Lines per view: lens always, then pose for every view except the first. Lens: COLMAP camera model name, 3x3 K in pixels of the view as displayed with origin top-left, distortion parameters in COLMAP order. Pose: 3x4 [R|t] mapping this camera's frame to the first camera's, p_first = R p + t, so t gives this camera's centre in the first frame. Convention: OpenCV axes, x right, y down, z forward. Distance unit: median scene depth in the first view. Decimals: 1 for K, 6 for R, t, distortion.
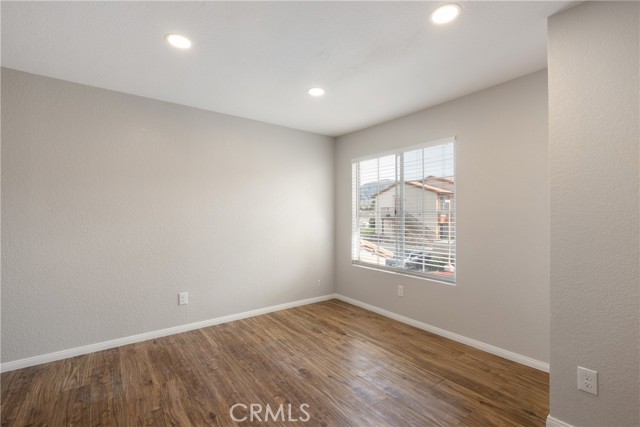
lens RADIAL K [[291.9, 0, 321.8], [0, 291.9, 215.4], [0, 0, 1]] dist [-0.000481, -0.000162]
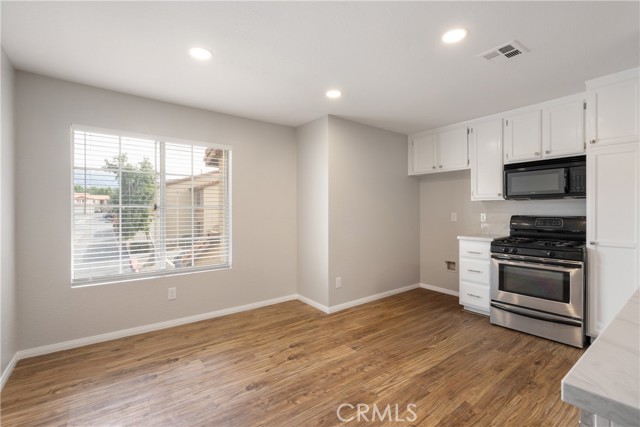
lens RADIAL K [[291.9, 0, 316.9], [0, 291.9, 211.4], [0, 0, 1]] dist [-0.000481, -0.000162]
pose [[-0.015700, 0.000936, 0.999876, -0.761590], [-0.002797, 0.999996, -0.000980, 0.001165], [-0.999873, -0.002812, -0.015698, 0.654279]]
